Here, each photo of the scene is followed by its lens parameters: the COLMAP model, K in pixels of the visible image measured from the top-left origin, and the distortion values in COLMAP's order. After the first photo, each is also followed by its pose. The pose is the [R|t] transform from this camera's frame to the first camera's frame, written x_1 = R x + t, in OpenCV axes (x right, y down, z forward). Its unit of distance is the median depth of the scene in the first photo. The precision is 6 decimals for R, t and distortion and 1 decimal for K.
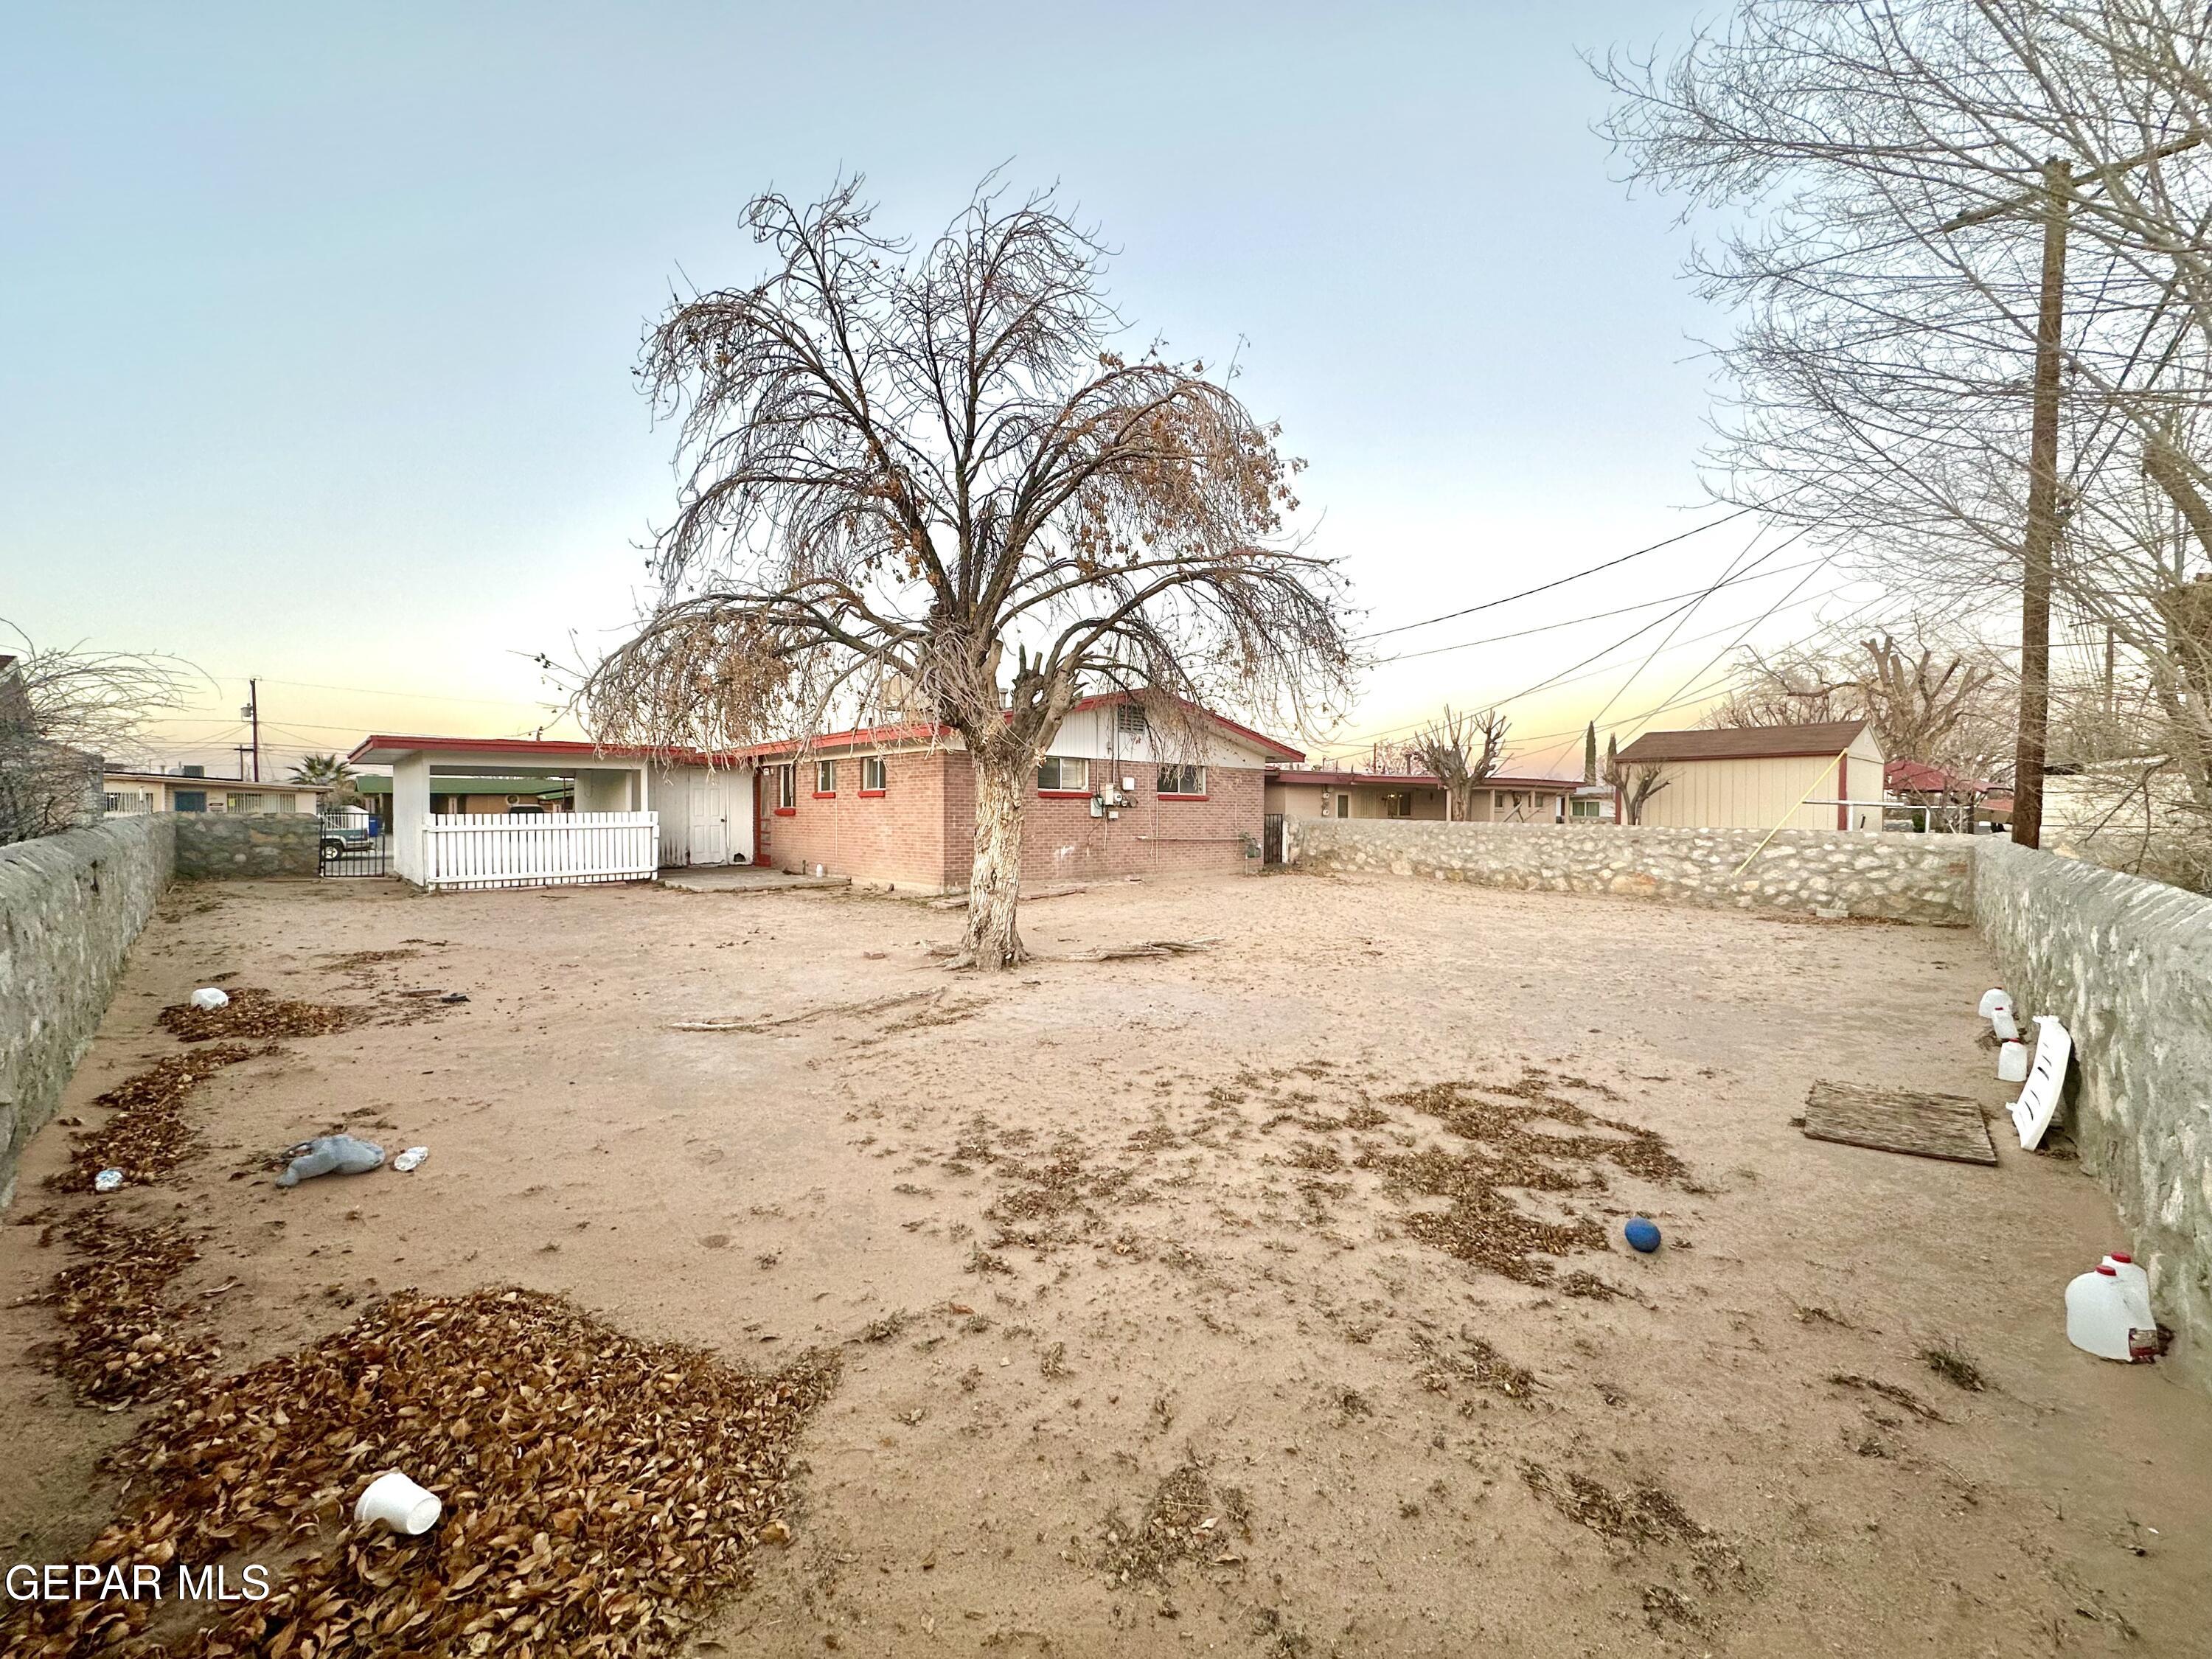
lens RADIAL K [[878.0, 0, 1108.7], [0, 878.0, 828.1], [0, 0, 1]] dist [0.001234, 0.000251]
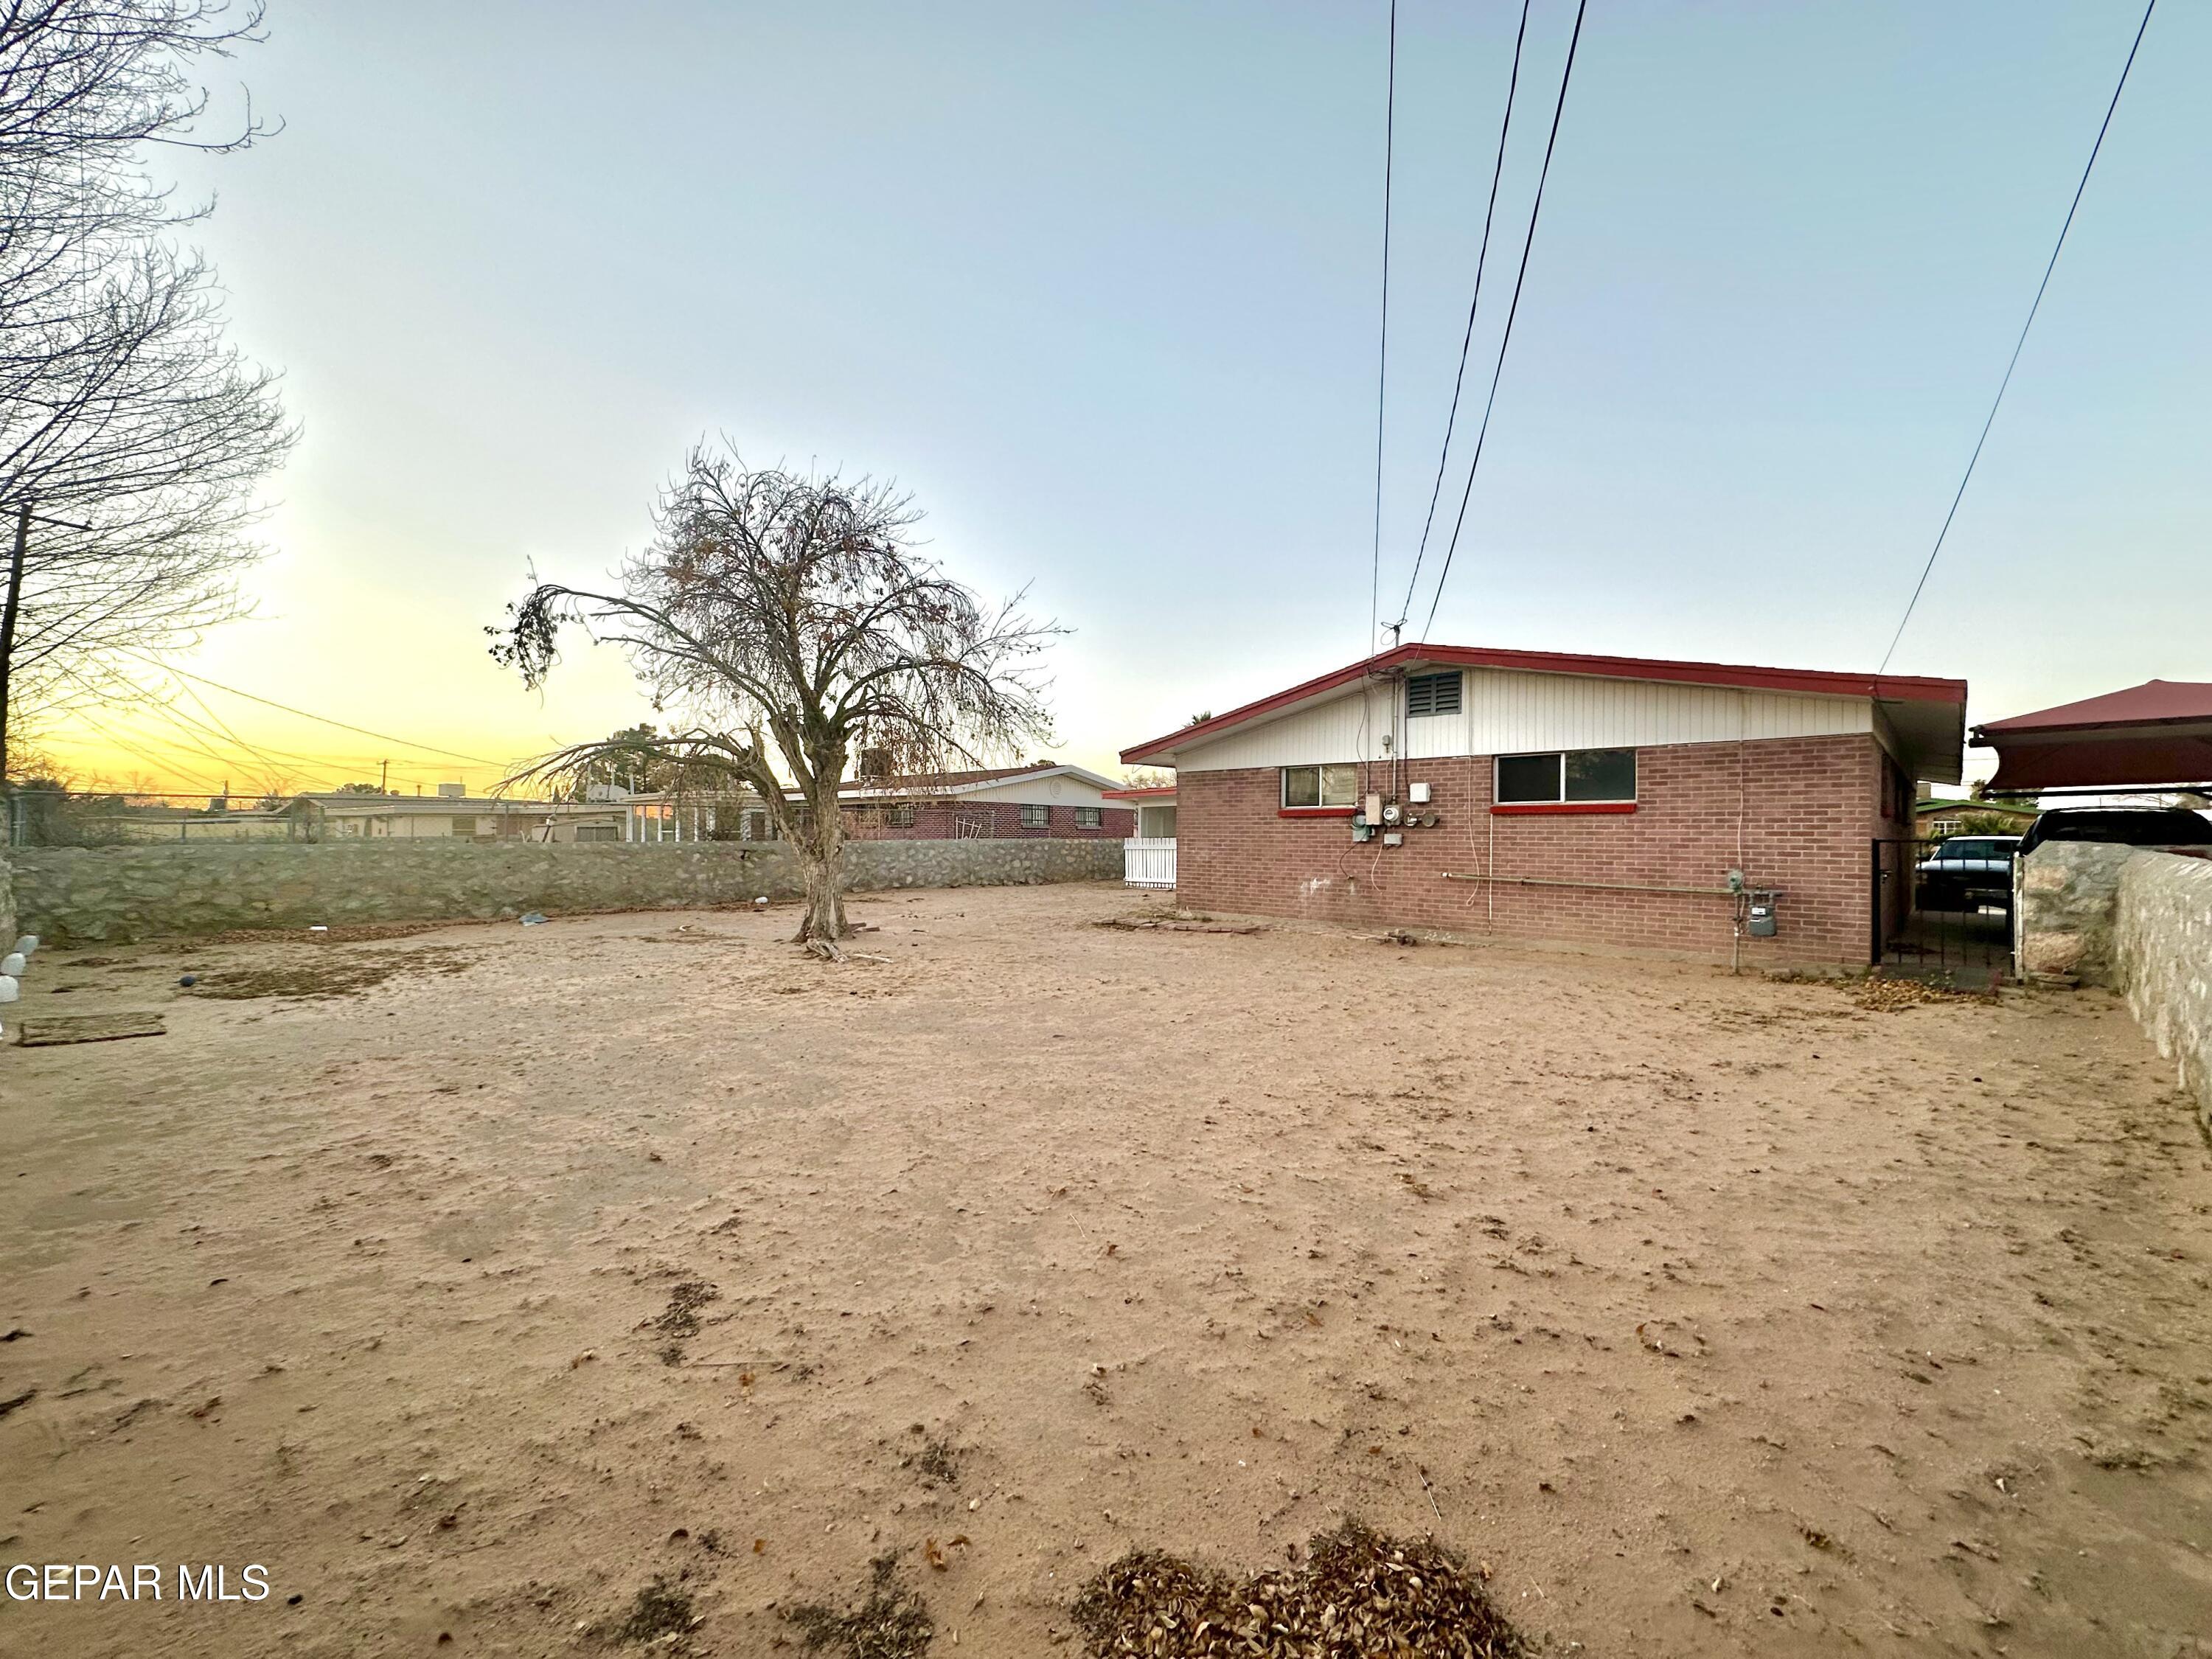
lens RADIAL K [[878.0, 0, 1118.6], [0, 878.0, 818.0], [0, 0, 1]] dist [0.001234, 0.000251]
pose [[0.061271, -0.024987, -0.997808, 1.295051], [-0.024888, 0.999338, -0.026553, -0.014840], [0.997811, 0.026461, 0.060608, 1.396286]]
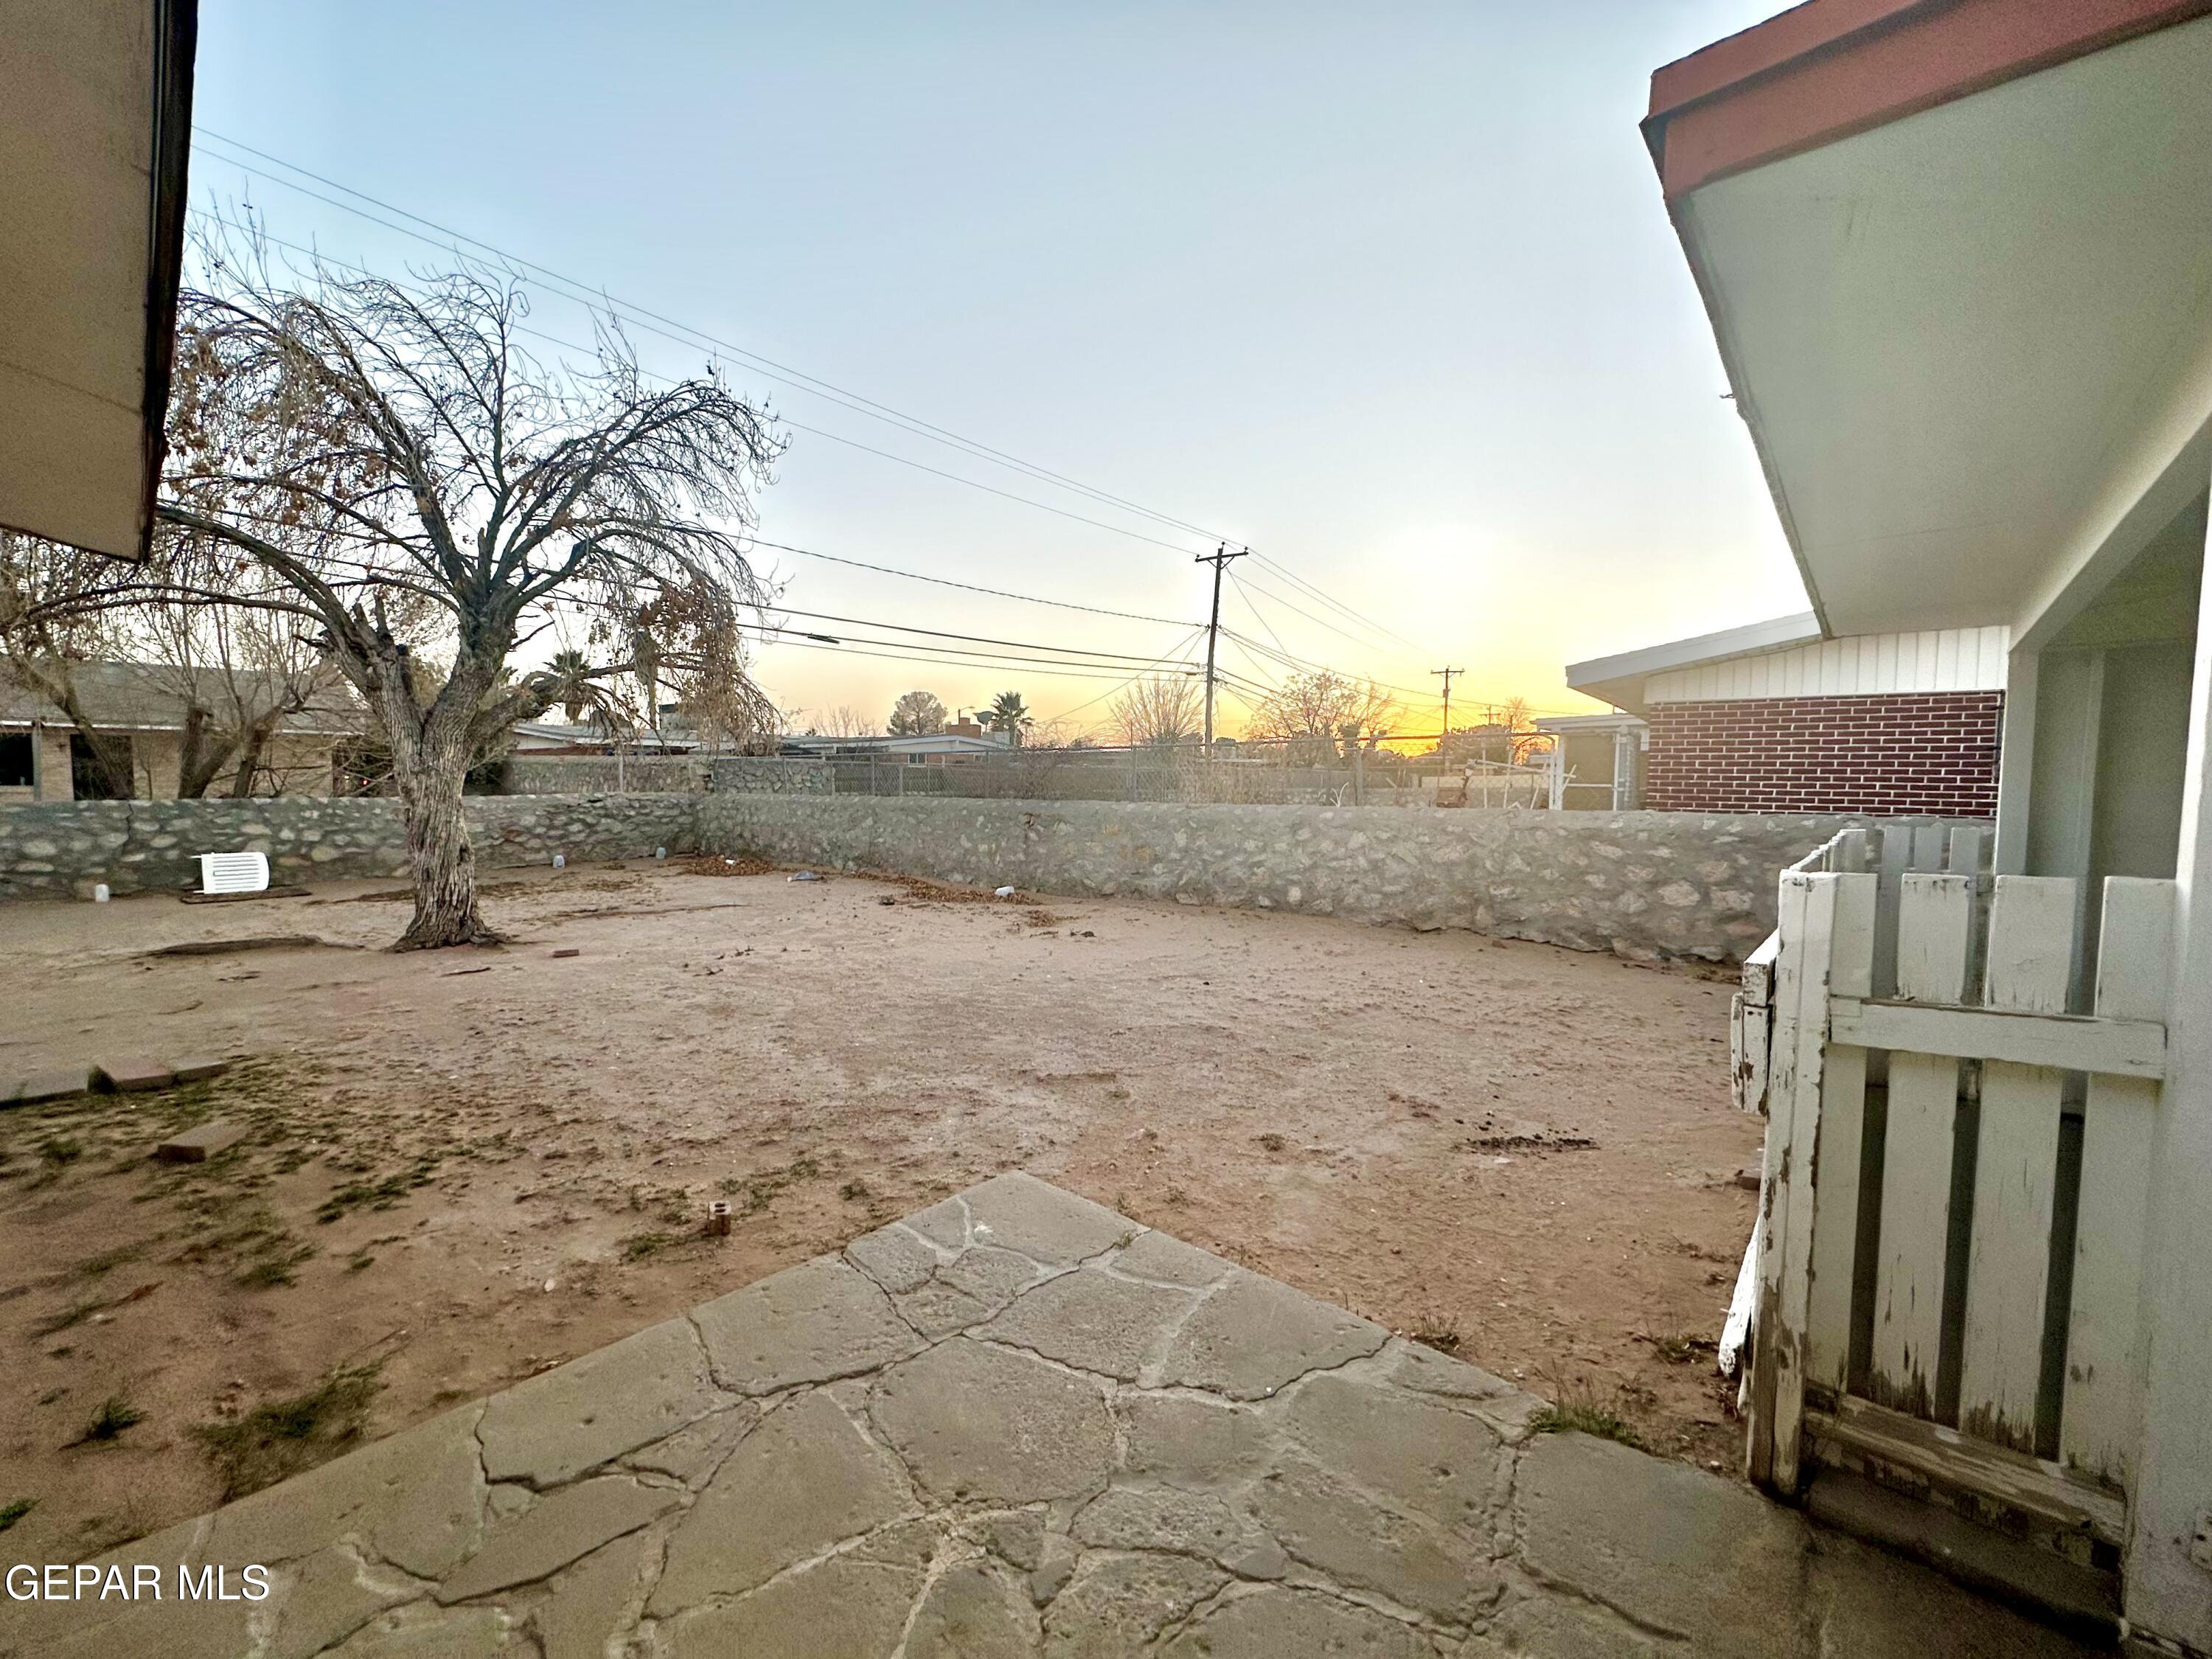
lens RADIAL K [[878.0, 0, 1107.1], [0, 878.0, 821.6], [0, 0, 1]] dist [0.001234, 0.000251]
pose [[-0.996151, -0.021935, -0.084861, -0.765631], [-0.026614, 0.998164, 0.054406, -0.038262], [0.083512, 0.056455, -0.994906, 2.014293]]
